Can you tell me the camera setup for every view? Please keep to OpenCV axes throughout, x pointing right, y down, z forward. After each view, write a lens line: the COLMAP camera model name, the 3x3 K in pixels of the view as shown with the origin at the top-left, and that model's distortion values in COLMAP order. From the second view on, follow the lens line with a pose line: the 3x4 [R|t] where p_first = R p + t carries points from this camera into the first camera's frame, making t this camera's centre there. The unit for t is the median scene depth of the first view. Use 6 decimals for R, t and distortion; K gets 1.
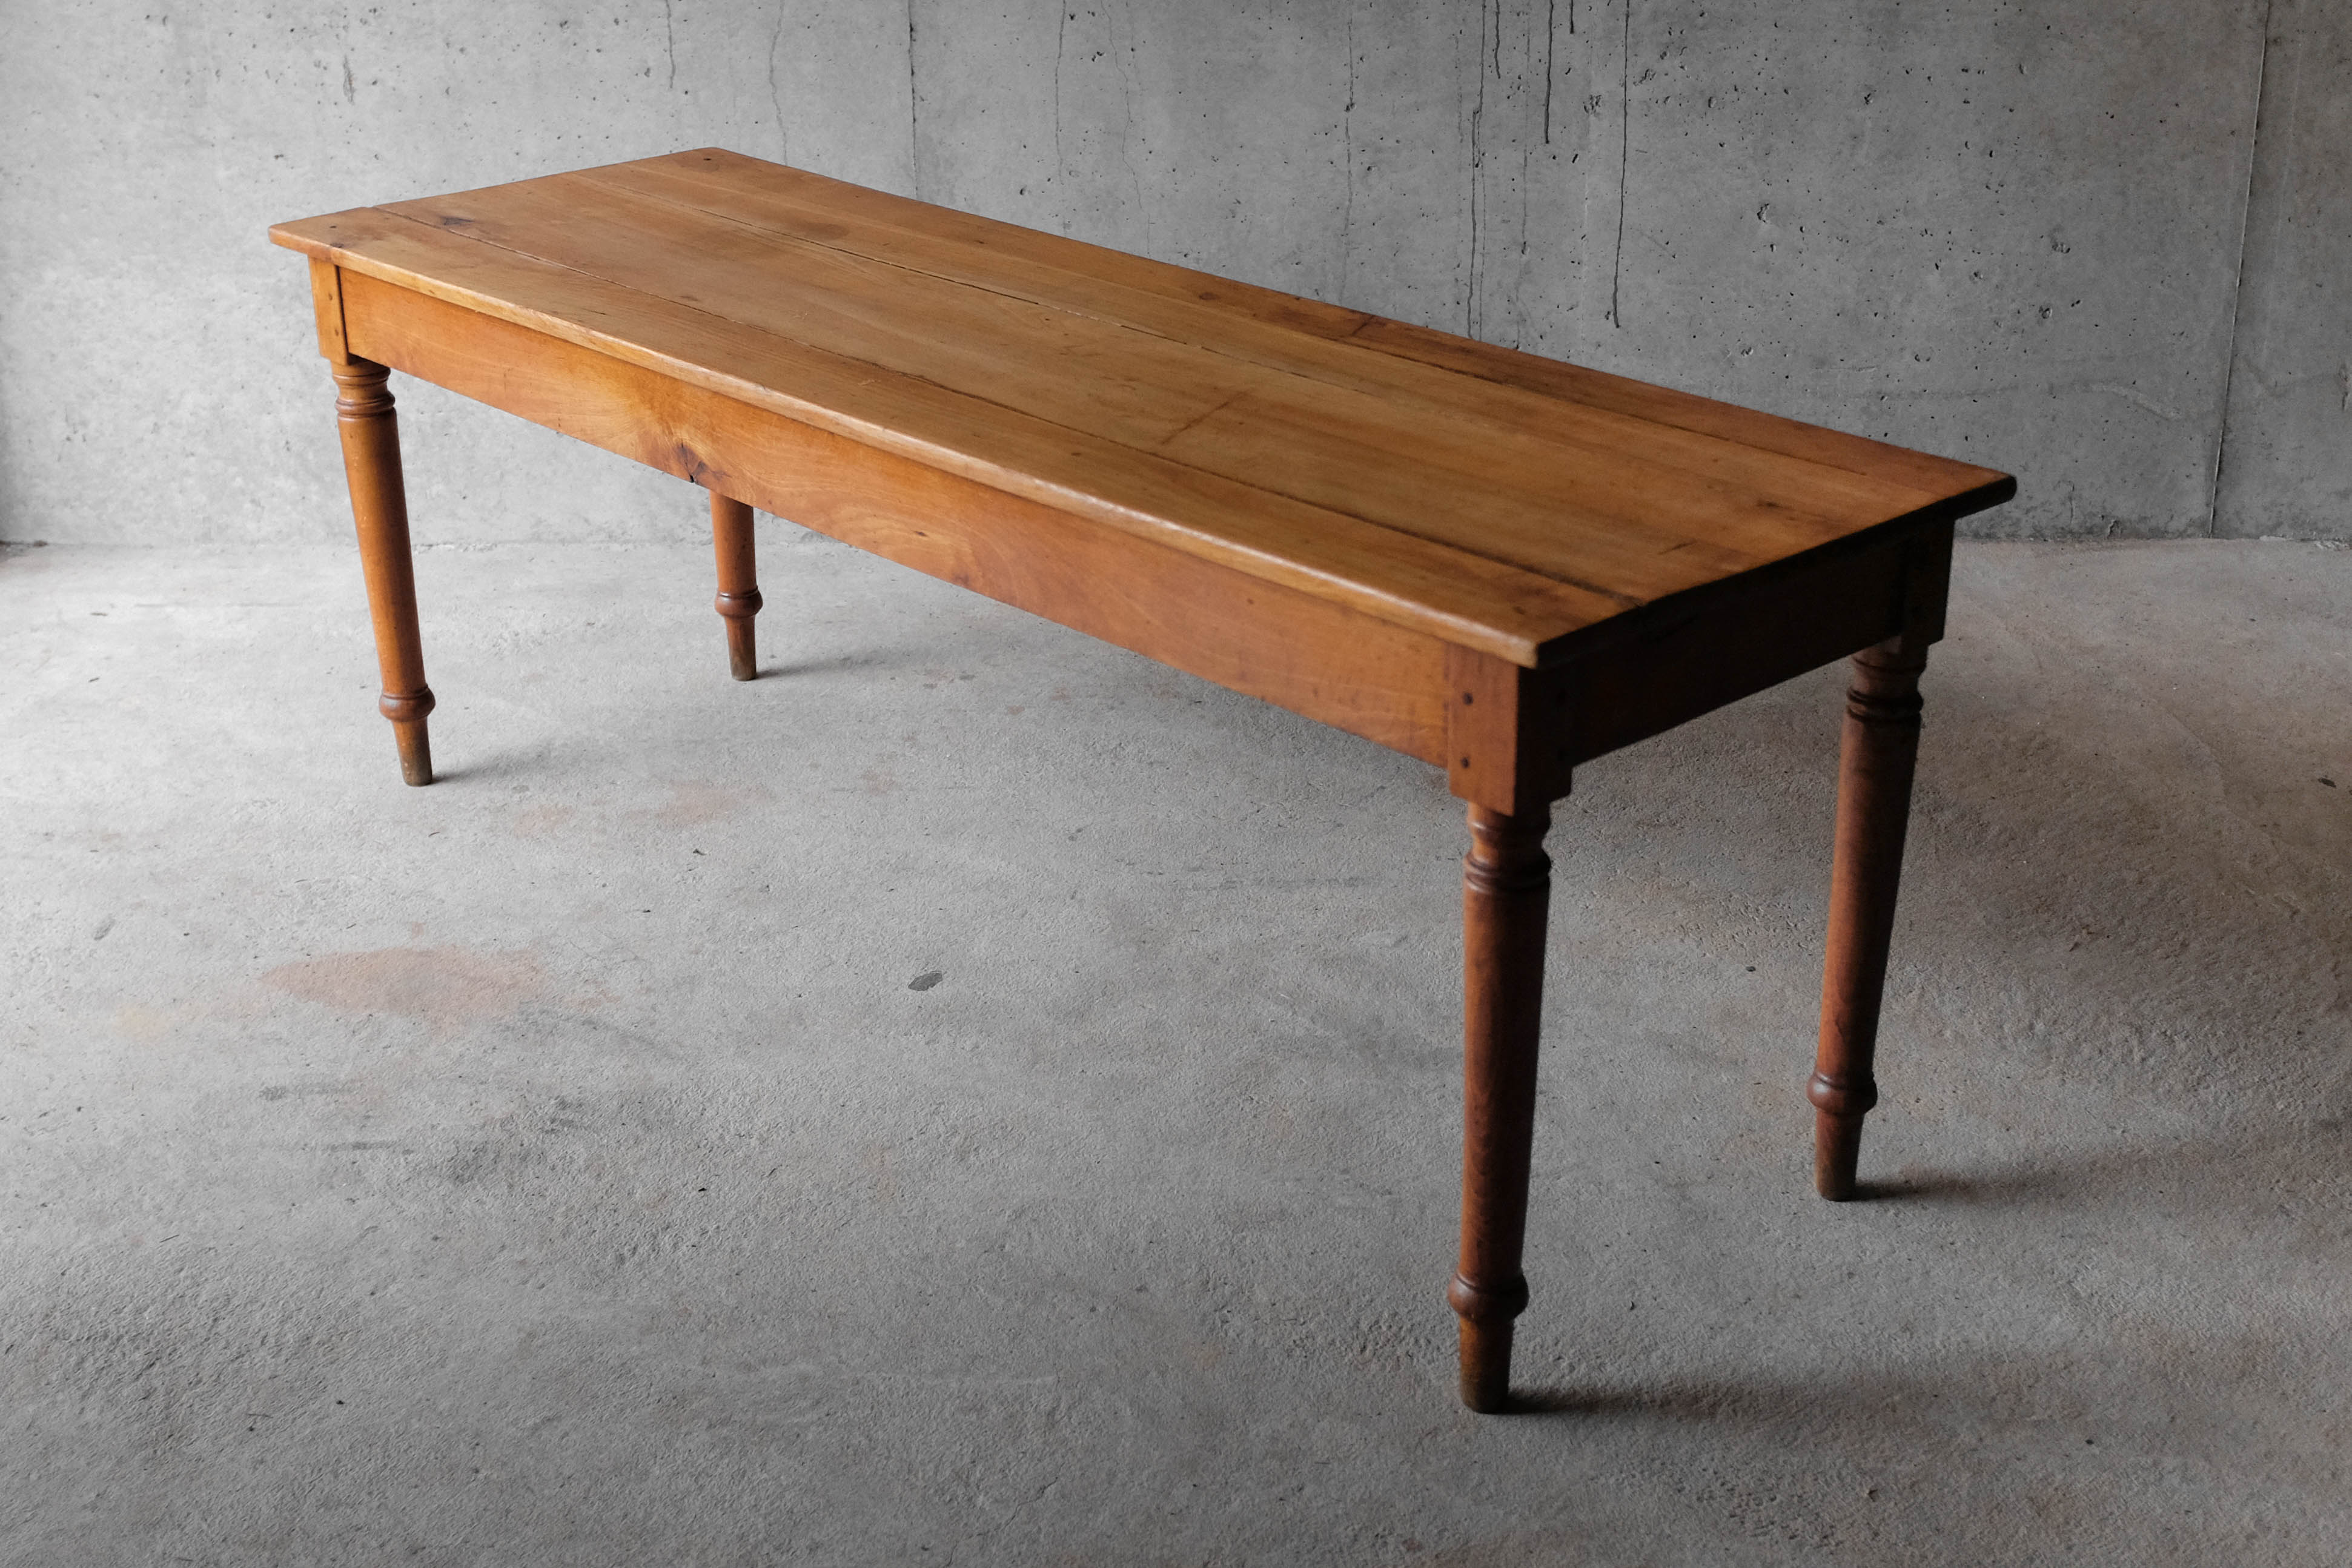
lens RADIAL K [[2729.7, 0, 1252.3], [0, 2729.7, 590.6], [0, 0, 1]] dist [-0.070282, 0.000000]
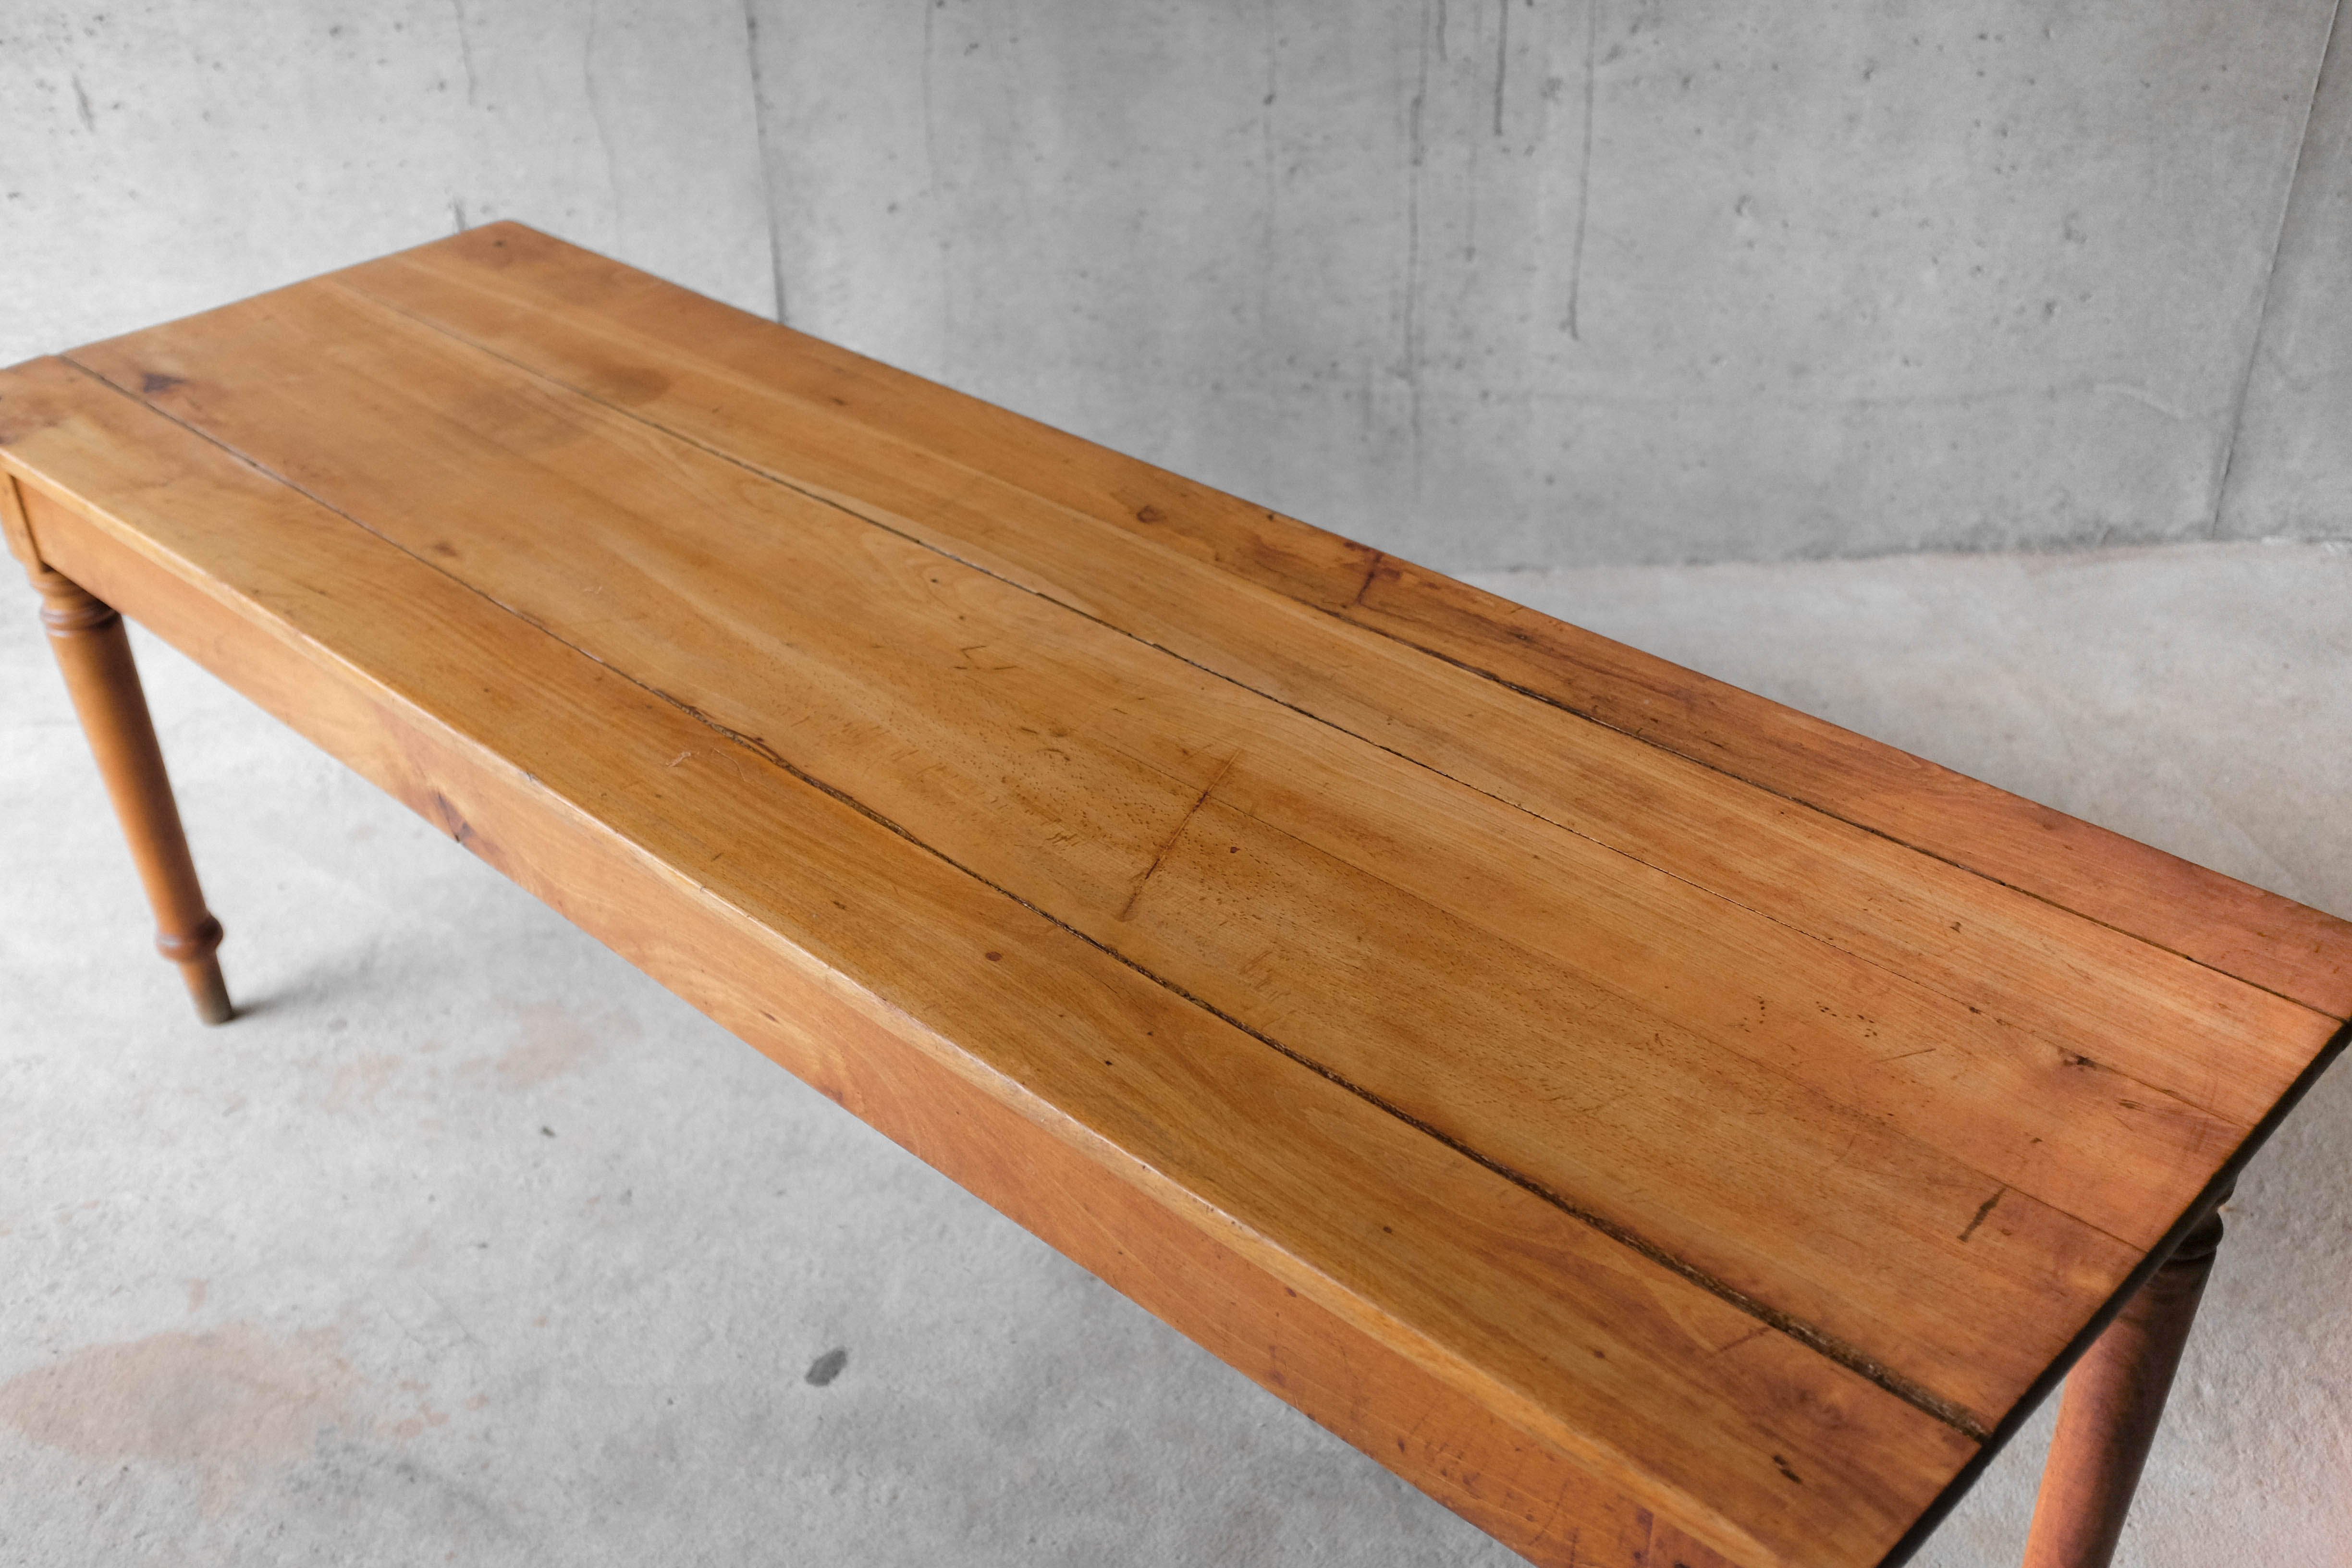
lens RADIAL K [[2240.5, 0, 1182.1], [0, 2240.5, 718.3], [0, 0, 1]] dist [-0.048680, 0.000000]
pose [[0.998920, -0.038123, 0.026557, -0.018192], [0.032613, 0.982460, 0.183600, -0.117446], [-0.033091, -0.182536, 0.982642, 0.277153]]
